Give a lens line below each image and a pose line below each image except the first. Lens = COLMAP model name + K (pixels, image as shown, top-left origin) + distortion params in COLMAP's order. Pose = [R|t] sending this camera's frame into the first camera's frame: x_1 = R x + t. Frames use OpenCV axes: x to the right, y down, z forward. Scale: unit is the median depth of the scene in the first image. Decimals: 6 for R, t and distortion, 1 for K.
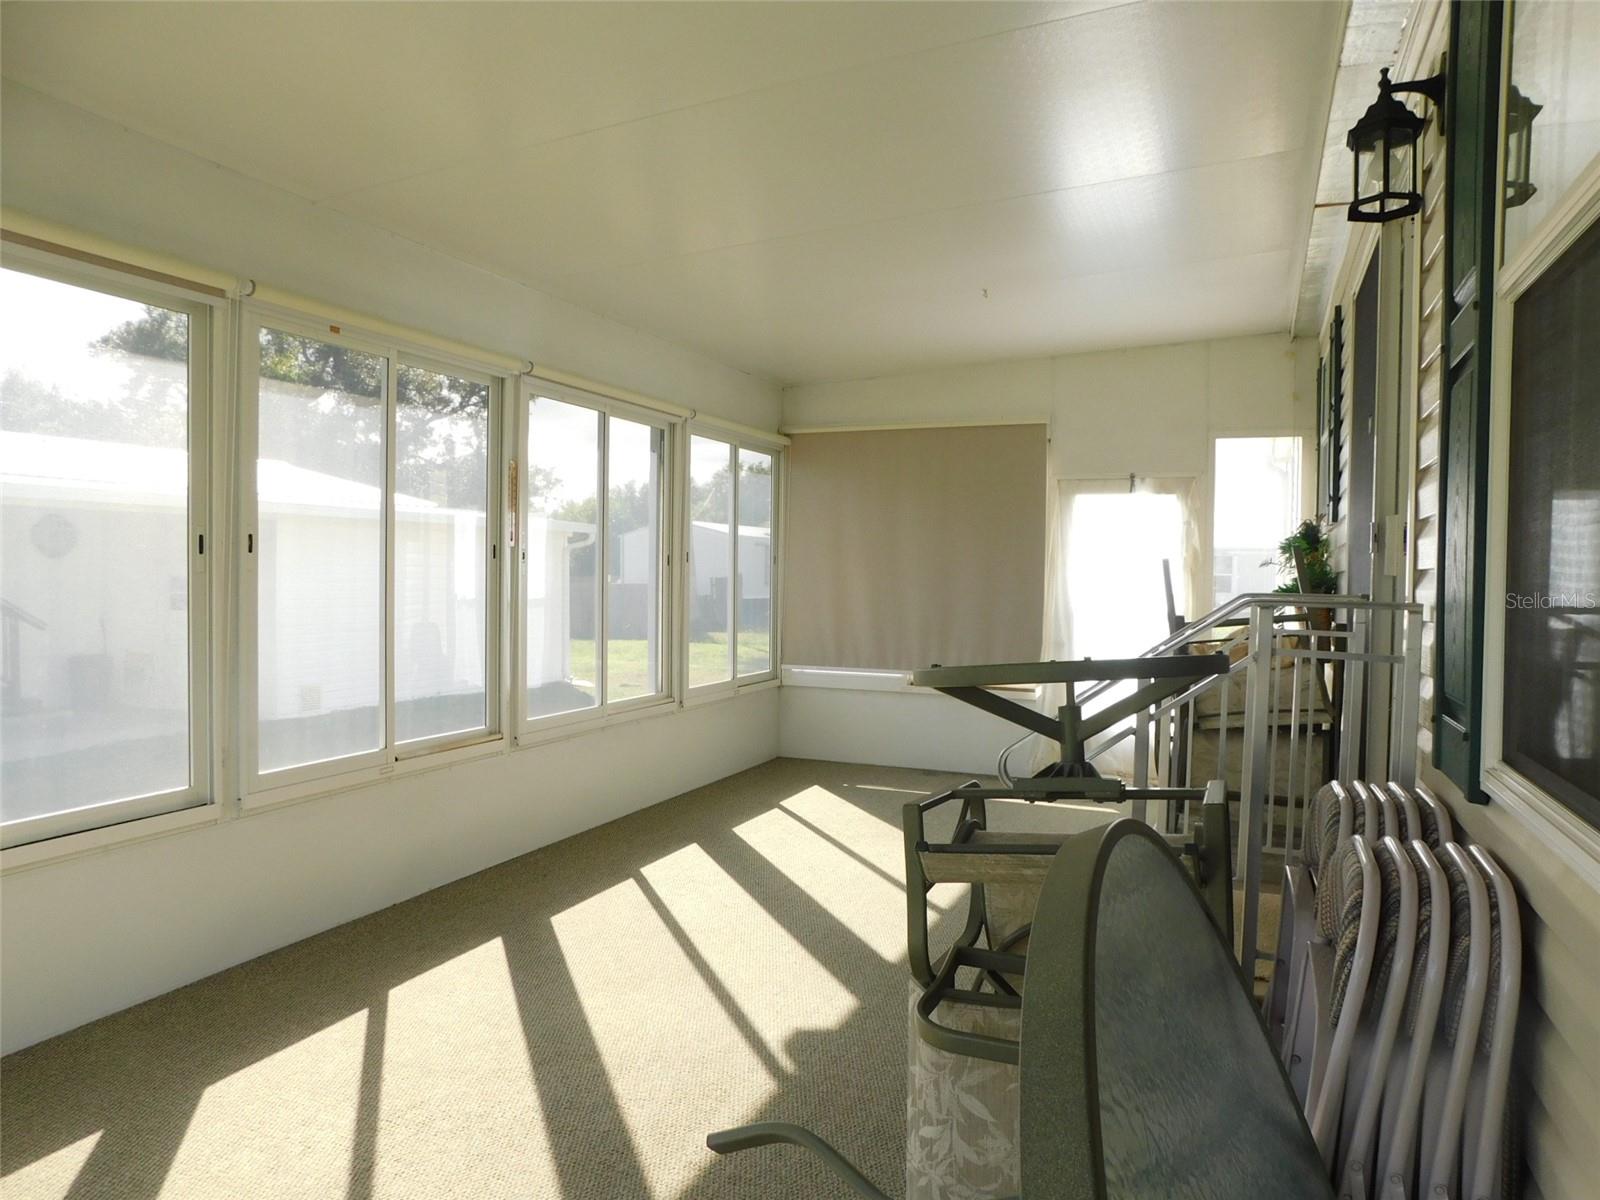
lens RADIAL K [[1050.4, 0, 820.2], [0, 1050.4, 597.0], [0, 0, 1]] dist [-0.043026, 0.000679]
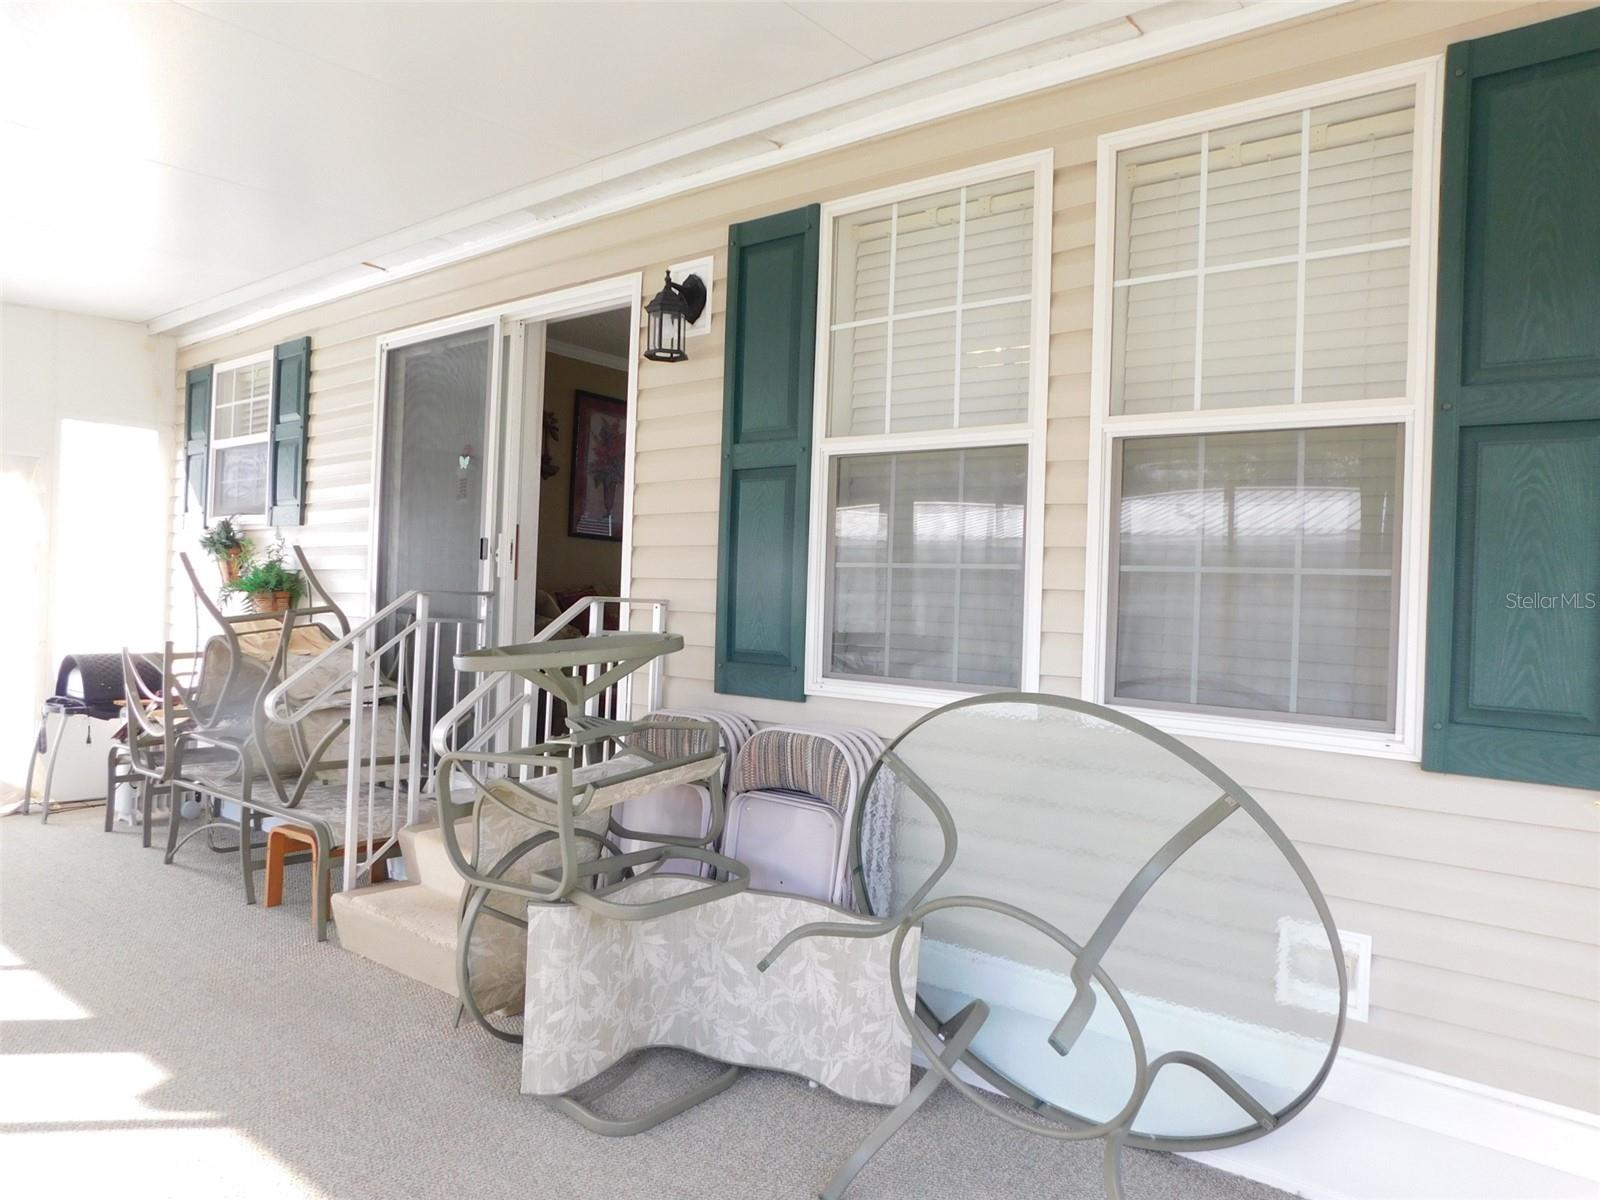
lens RADIAL K [[1050.4, 0, 820.2], [0, 1050.4, 597.0], [0, 0, 1]] dist [-0.043026, 0.000679]
pose [[0.265470, -0.010024, 0.964067, -0.721324], [-0.004489, 0.999922, 0.011633, -0.014719], [-0.964109, -0.007416, 0.265404, 0.238098]]
